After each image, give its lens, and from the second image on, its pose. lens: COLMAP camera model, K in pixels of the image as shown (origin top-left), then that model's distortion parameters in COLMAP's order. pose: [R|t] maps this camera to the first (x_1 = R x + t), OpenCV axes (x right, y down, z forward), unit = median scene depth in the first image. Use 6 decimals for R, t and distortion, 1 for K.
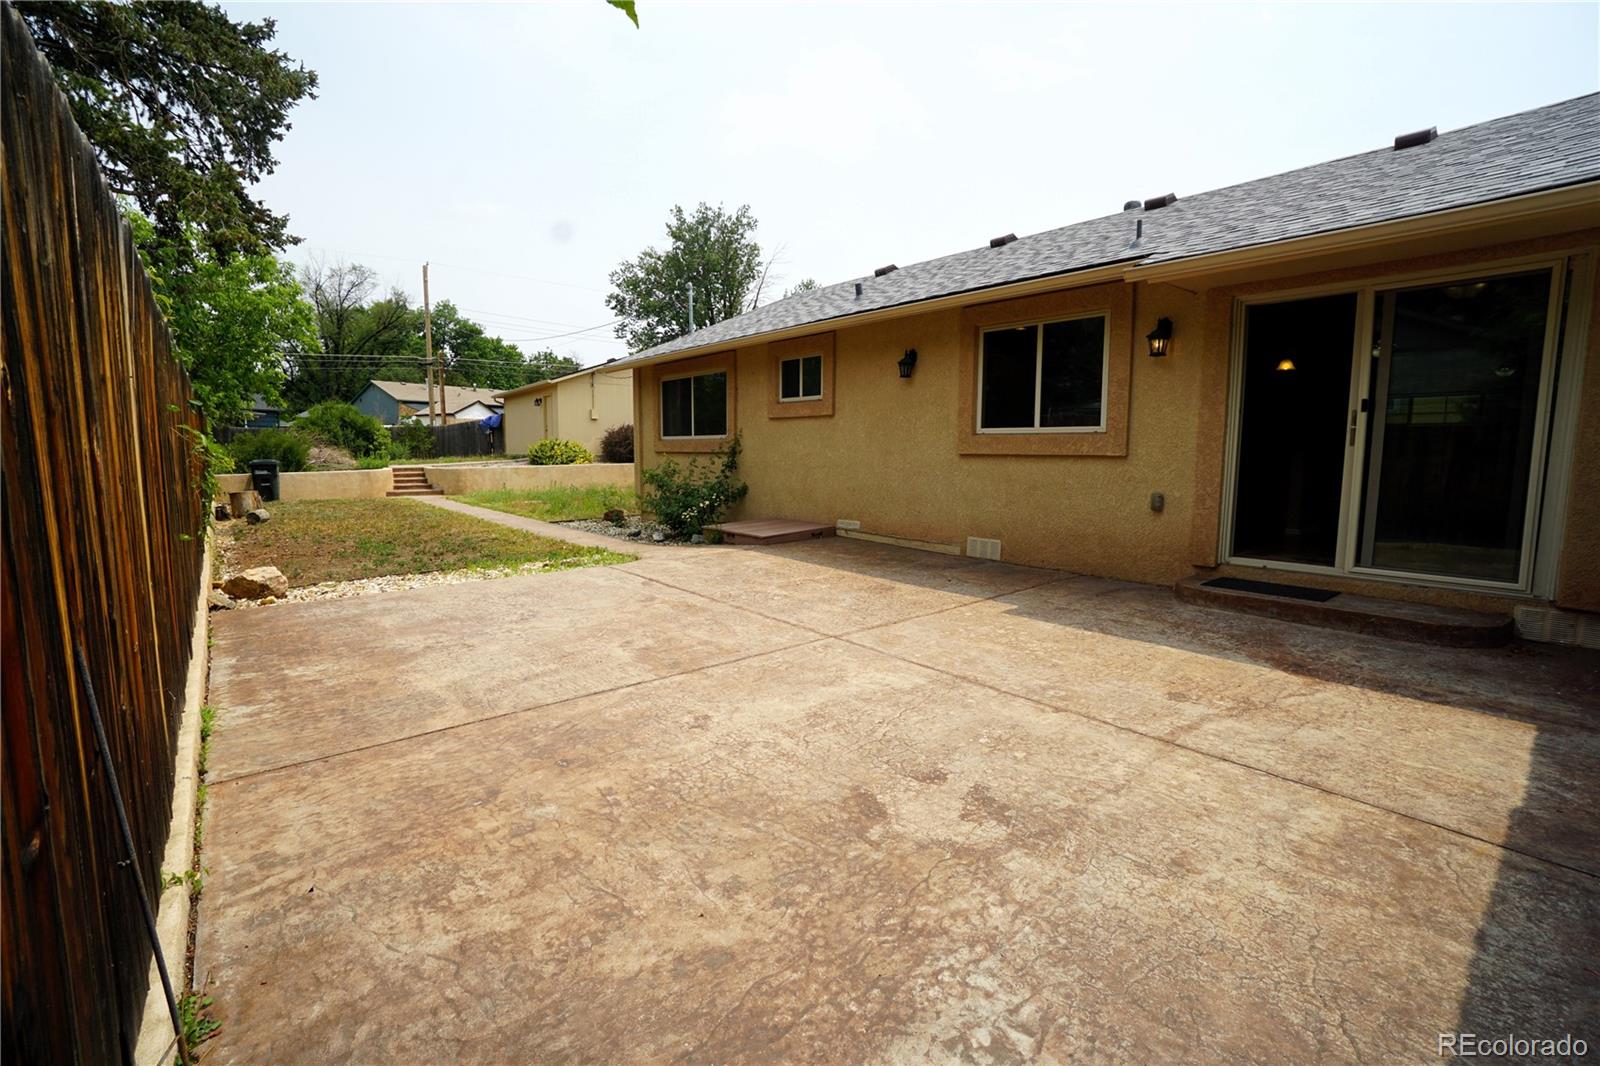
lens RADIAL K [[725.8, 0, 805.2], [0, 725.8, 534.4], [0, 0, 1]] dist [-0.061771, 0.019867]
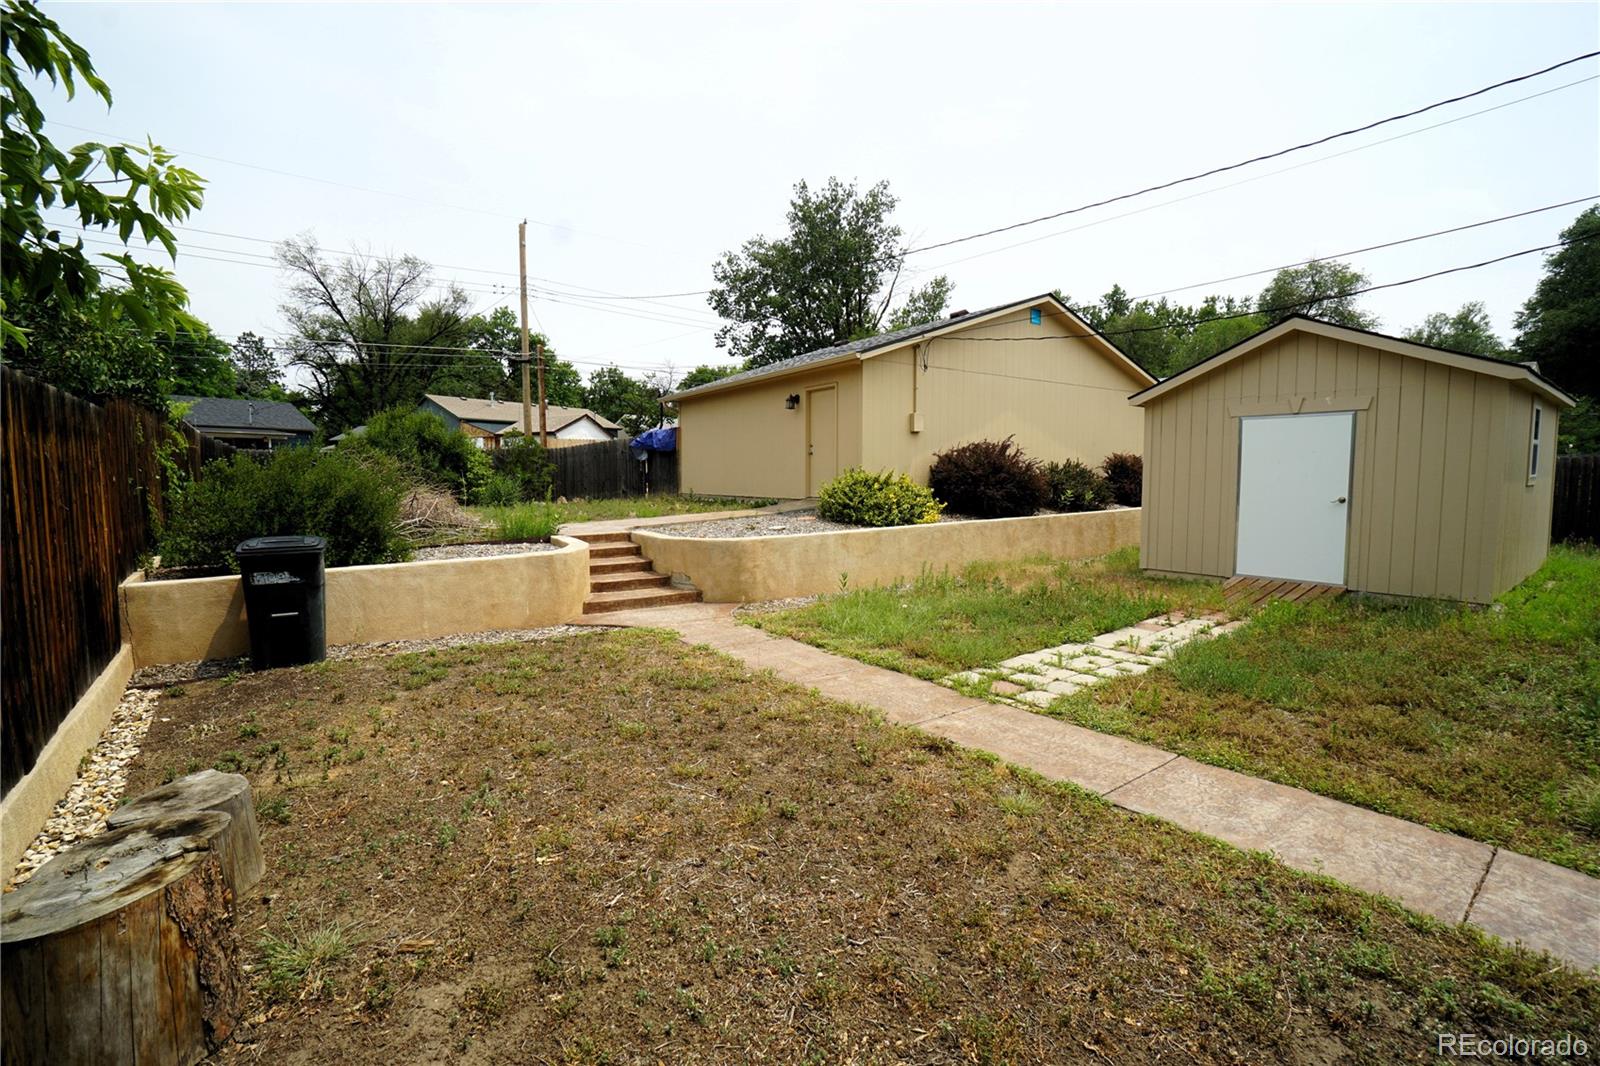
lens RADIAL K [[725.8, 0, 796.7], [0, 725.8, 530.9], [0, 0, 1]] dist [-0.061771, 0.019867]
pose [[0.999387, 0.000796, -0.035009, -0.155257], [-0.002244, 0.999142, -0.041343, -0.028597], [0.034946, 0.041396, 0.998531, 0.203992]]
